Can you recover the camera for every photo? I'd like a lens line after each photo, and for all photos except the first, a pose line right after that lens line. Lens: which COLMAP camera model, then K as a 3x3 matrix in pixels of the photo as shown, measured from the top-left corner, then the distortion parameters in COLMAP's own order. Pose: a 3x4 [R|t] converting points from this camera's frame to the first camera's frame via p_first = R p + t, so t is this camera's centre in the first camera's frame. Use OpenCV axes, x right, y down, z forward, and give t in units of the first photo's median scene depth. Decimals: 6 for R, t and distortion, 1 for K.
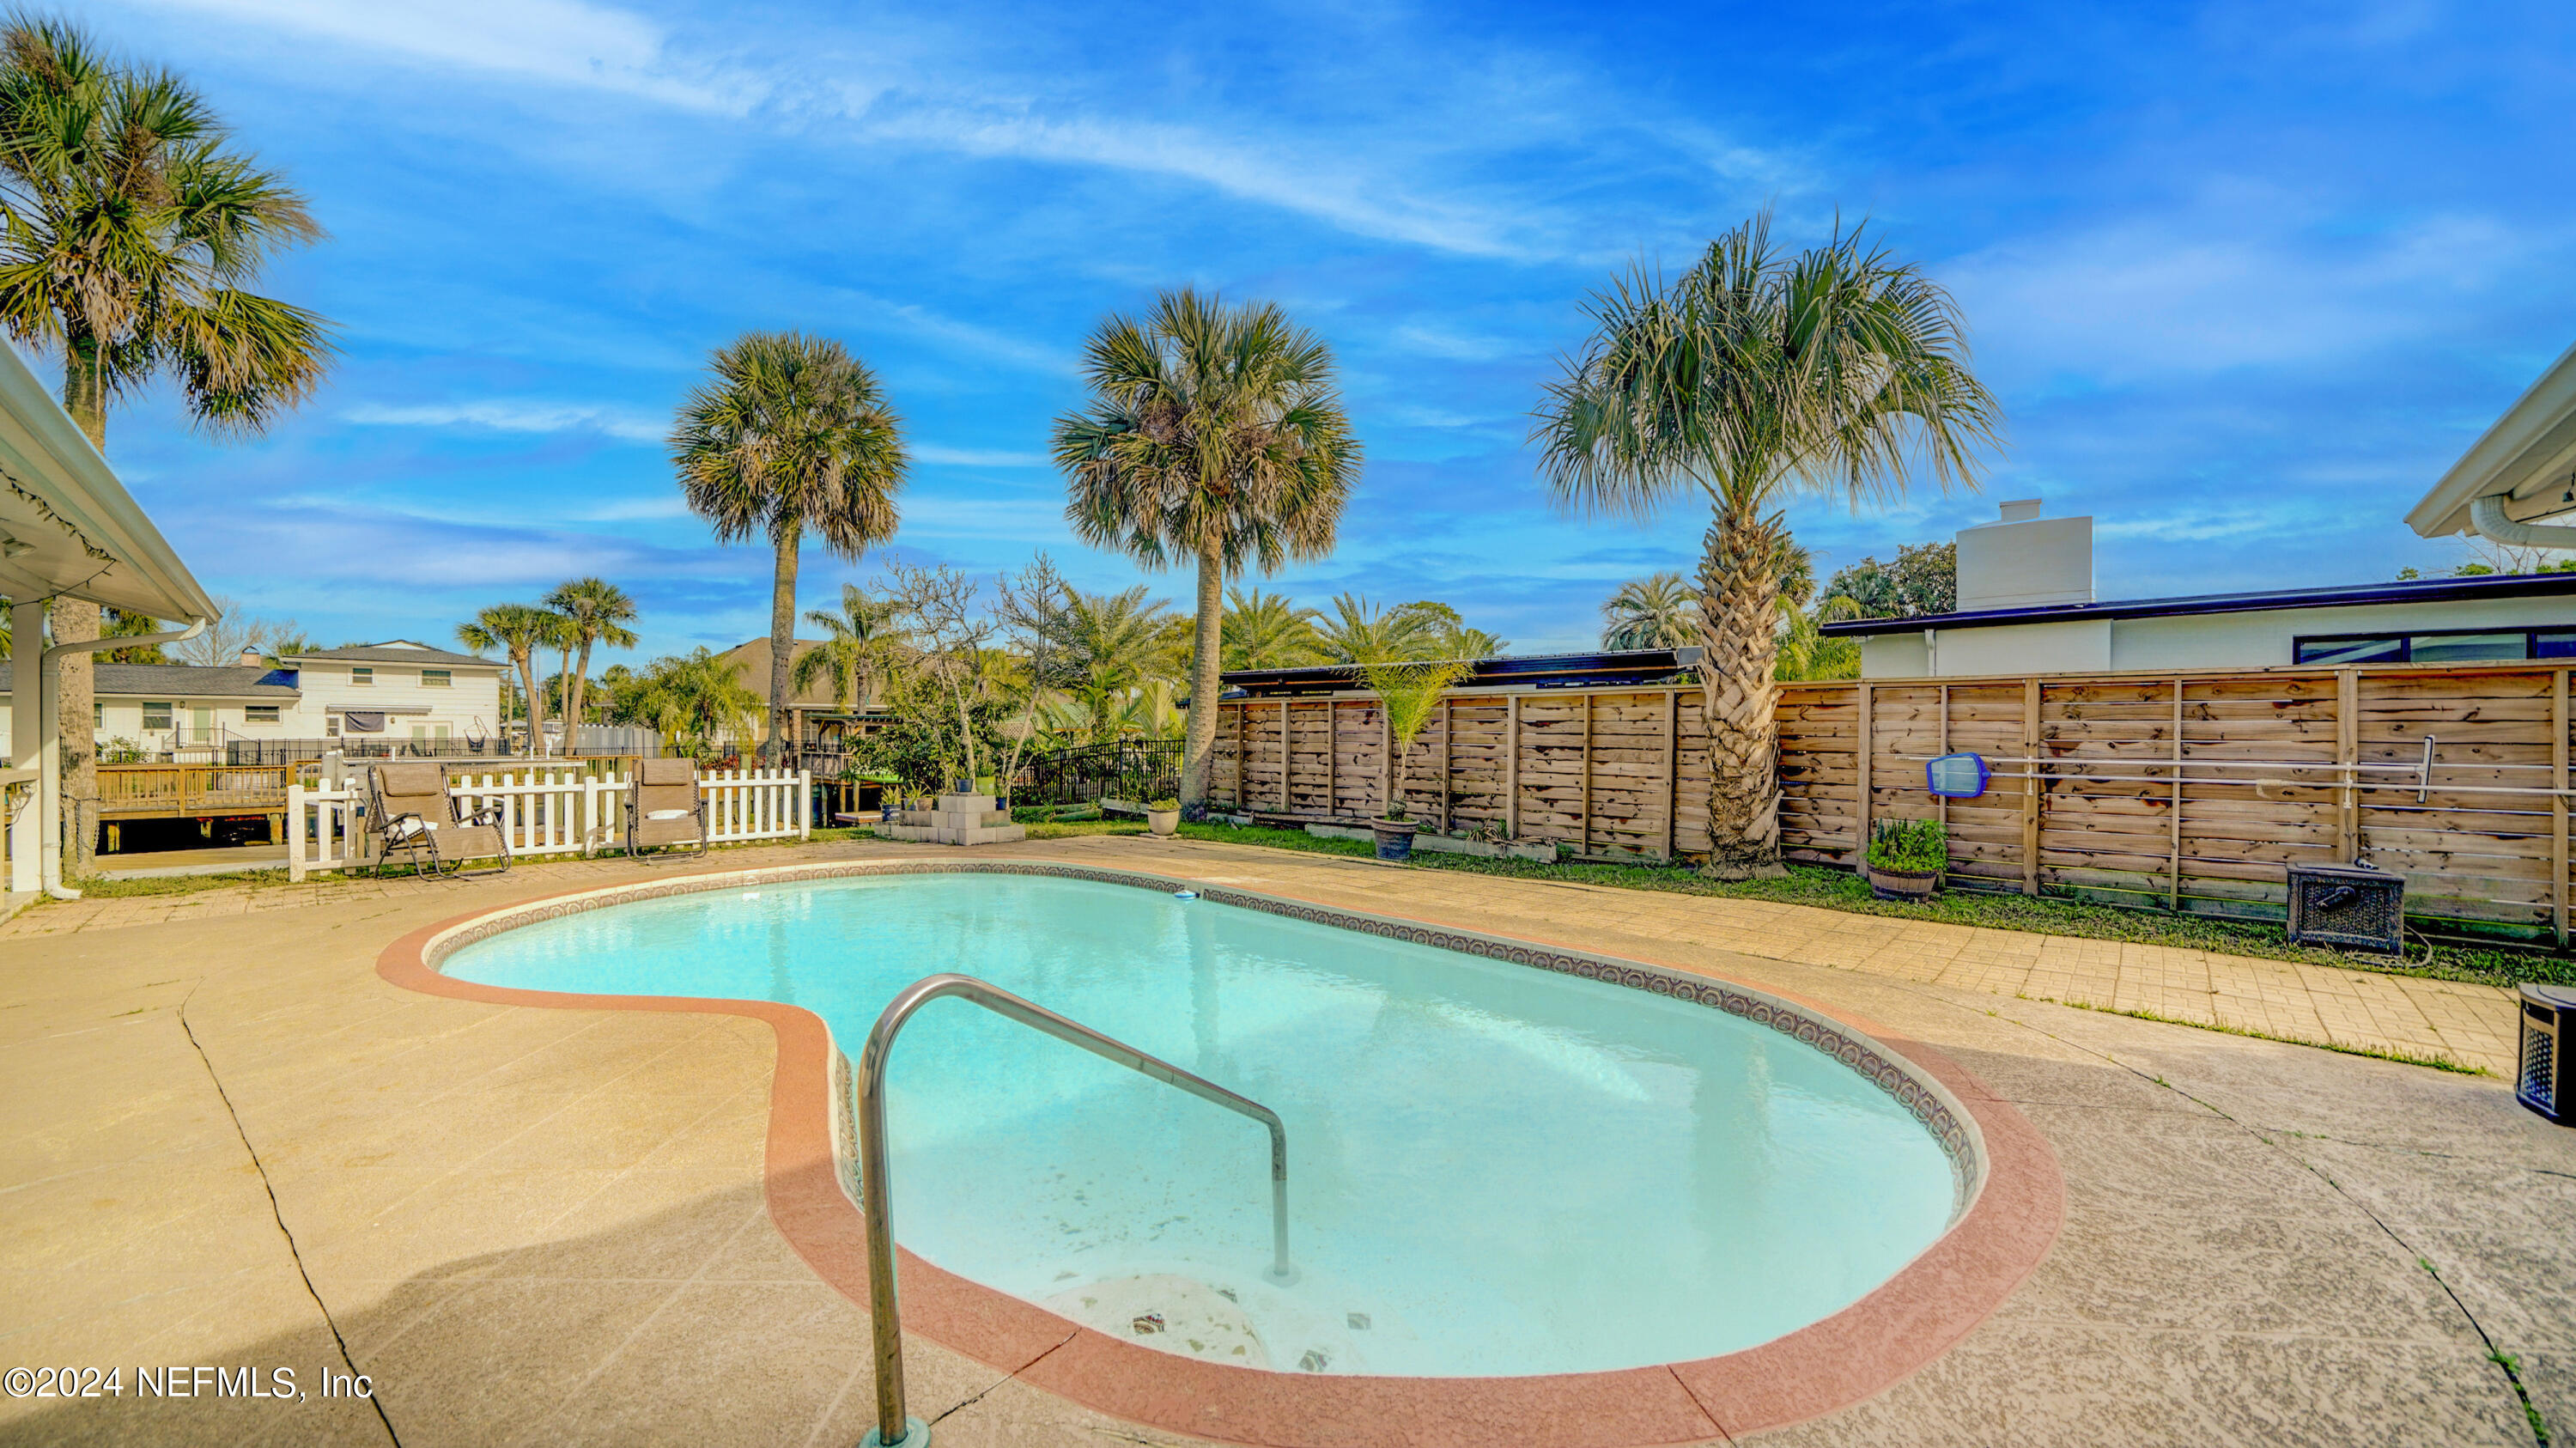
lens RADIAL K [[971.4, 0, 1263.3], [0, 971.4, 728.8], [0, 0, 1]] dist [0.000192, -0.000121]
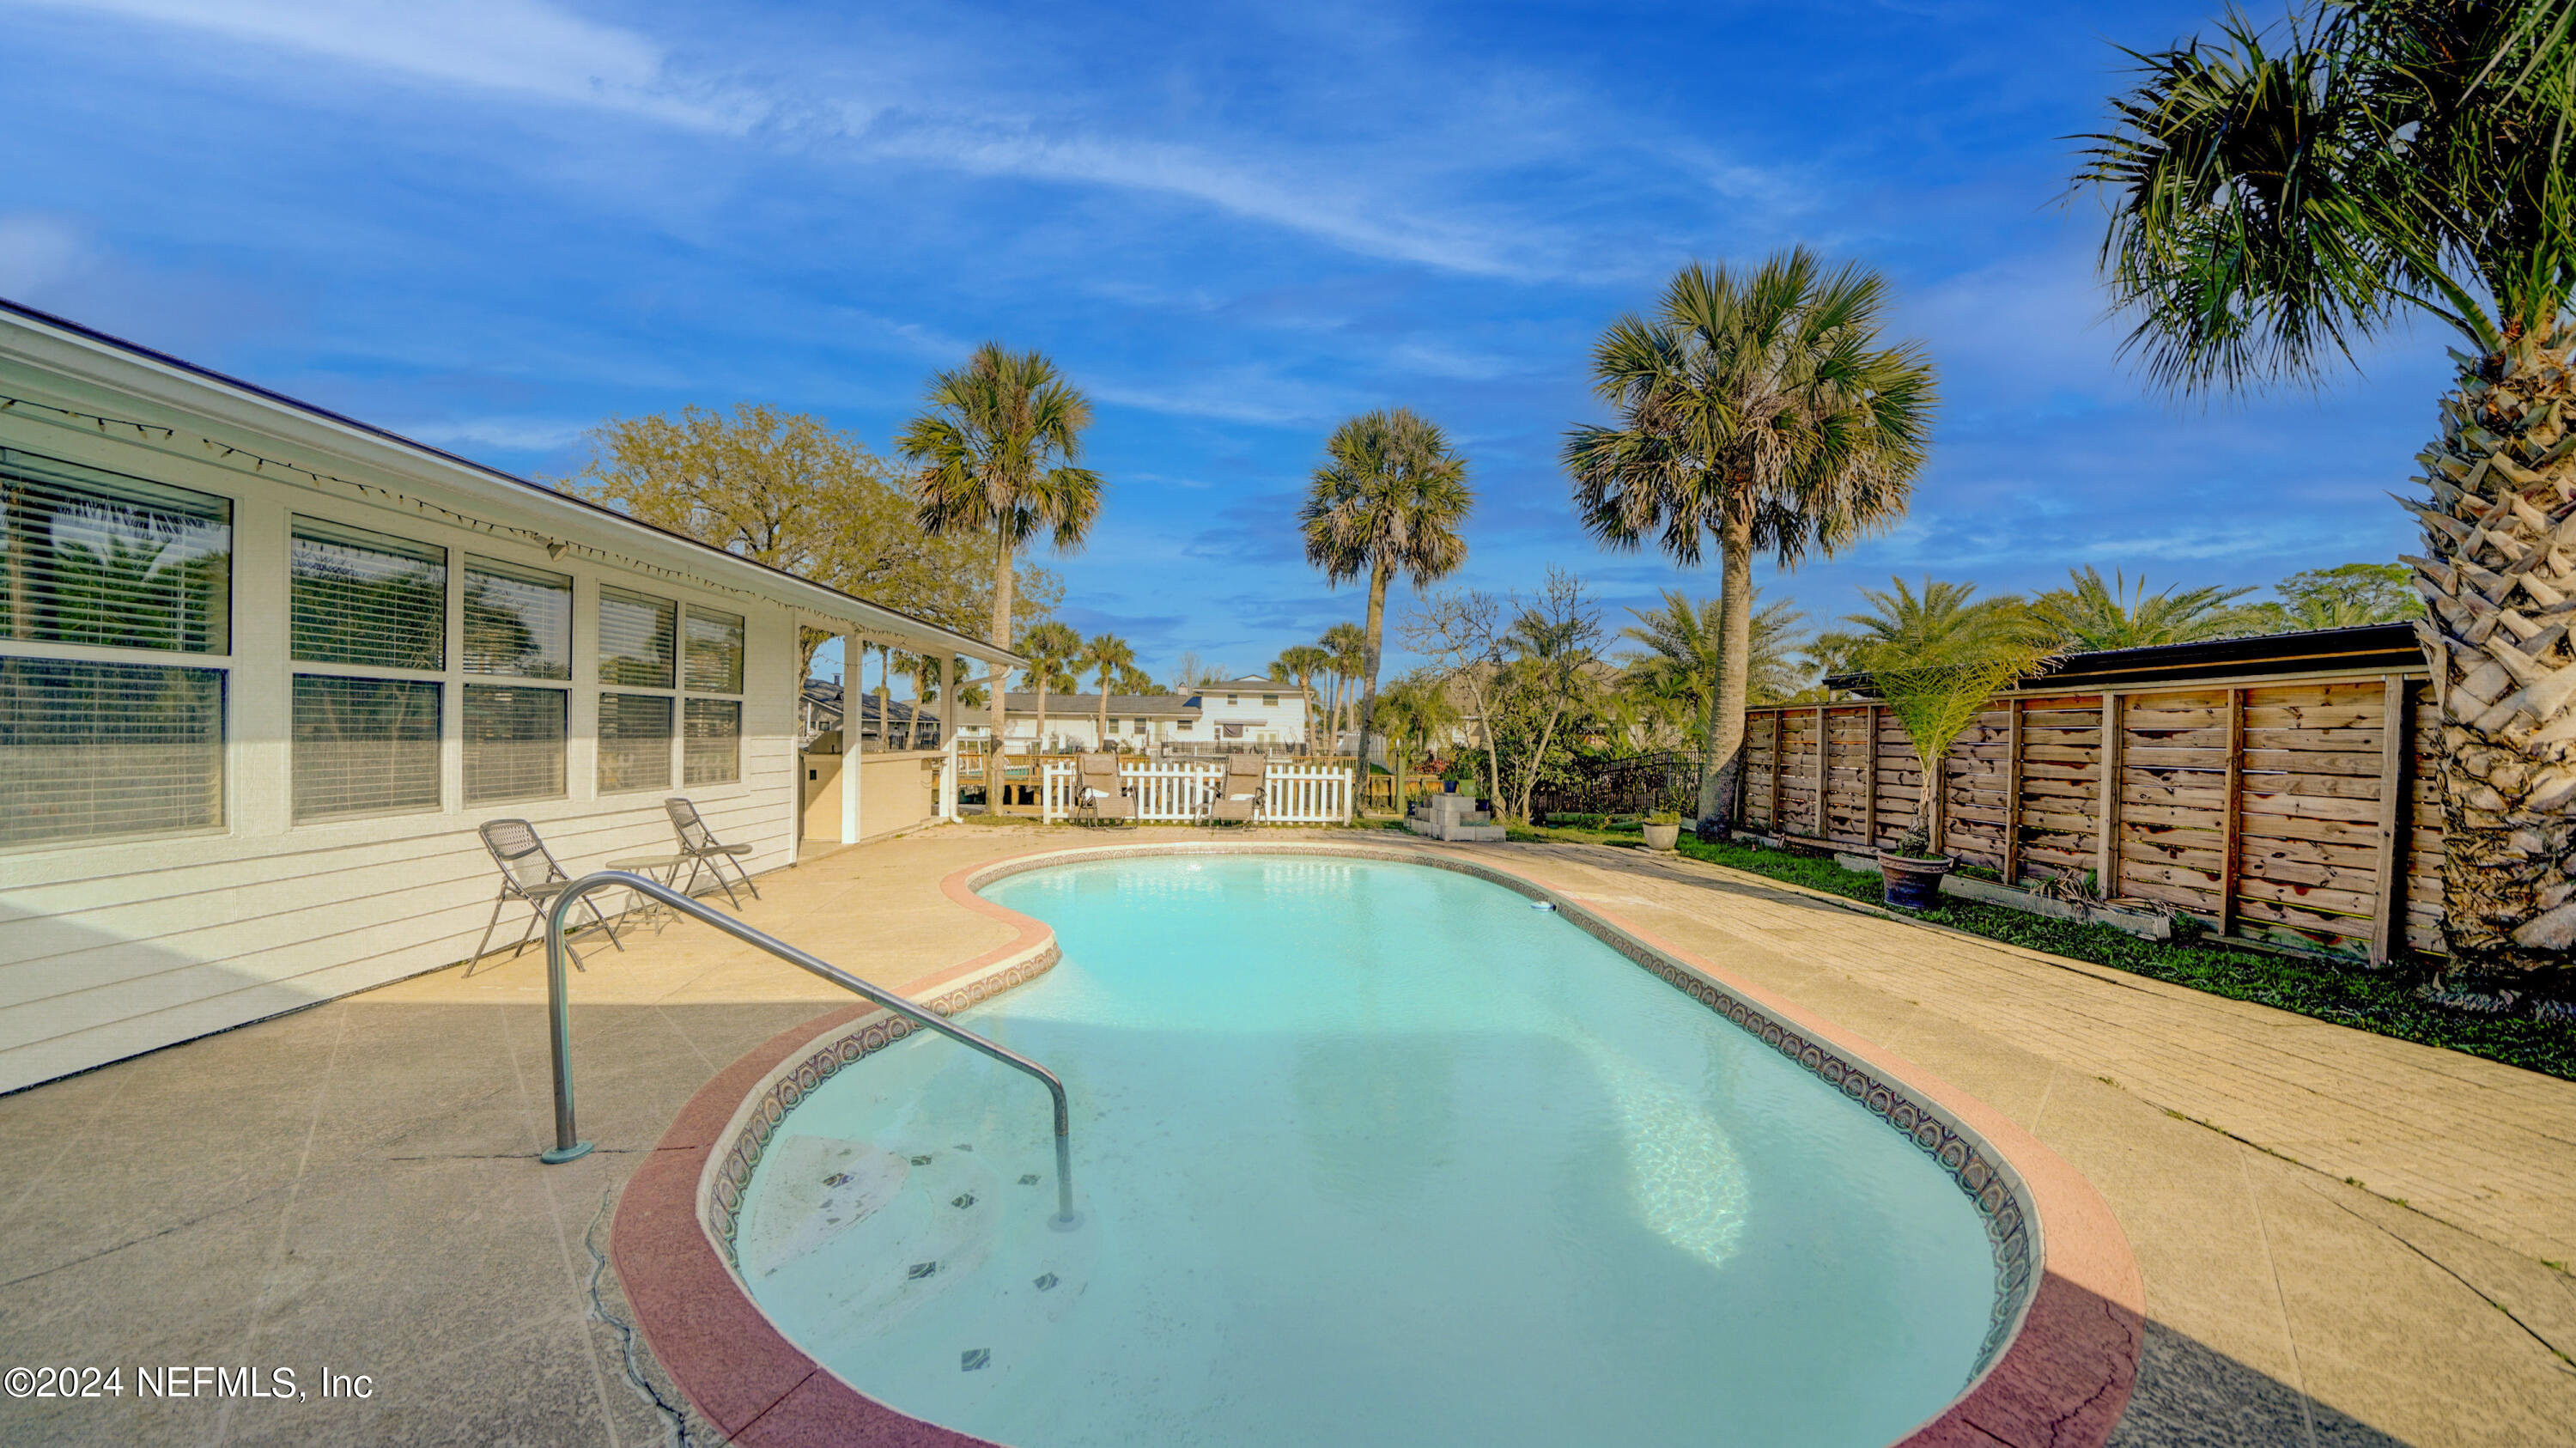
lens RADIAL K [[899.5, 0, 1278.5], [0, 899.5, 735.1], [0, 0, 1]] dist [-0.000585, -0.000129]
pose [[0.737832, 0.007541, -0.674942, 0.231033], [-0.011325, 0.999935, -0.001207, 0.003438], [0.674890, 0.008534, 0.737869, 0.112787]]
